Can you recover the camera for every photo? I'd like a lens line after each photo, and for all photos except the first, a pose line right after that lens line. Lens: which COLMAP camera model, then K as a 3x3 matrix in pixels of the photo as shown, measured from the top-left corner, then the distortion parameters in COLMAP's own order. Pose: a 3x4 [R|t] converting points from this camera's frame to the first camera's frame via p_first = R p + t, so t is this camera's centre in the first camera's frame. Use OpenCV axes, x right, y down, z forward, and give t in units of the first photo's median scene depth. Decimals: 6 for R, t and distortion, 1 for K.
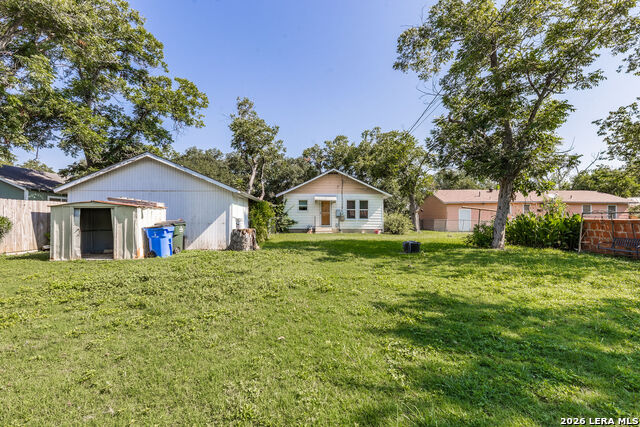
lens RADIAL K [[294.5, 0, 319.5], [0, 294.5, 213.0], [0, 0, 1]] dist [-0.000364, -0.000062]
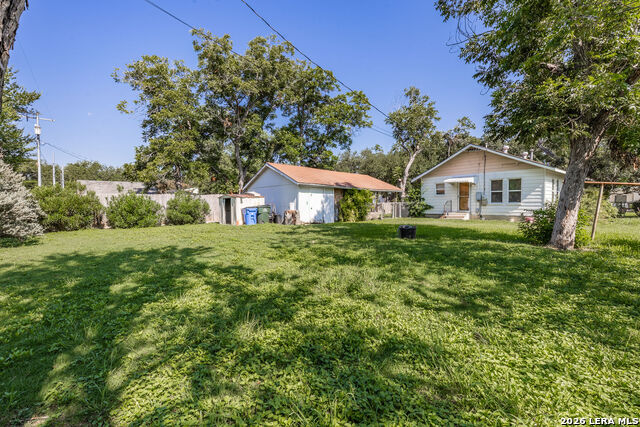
lens RADIAL K [[294.5, 0, 320.0], [0, 294.5, 216.1], [0, 0, 1]] dist [-0.000364, -0.000062]
pose [[0.600035, 0.022299, -0.799663, 0.466382], [0.020387, 0.998861, 0.043151, 0.011664], [0.799714, -0.042195, 0.598897, 0.127653]]
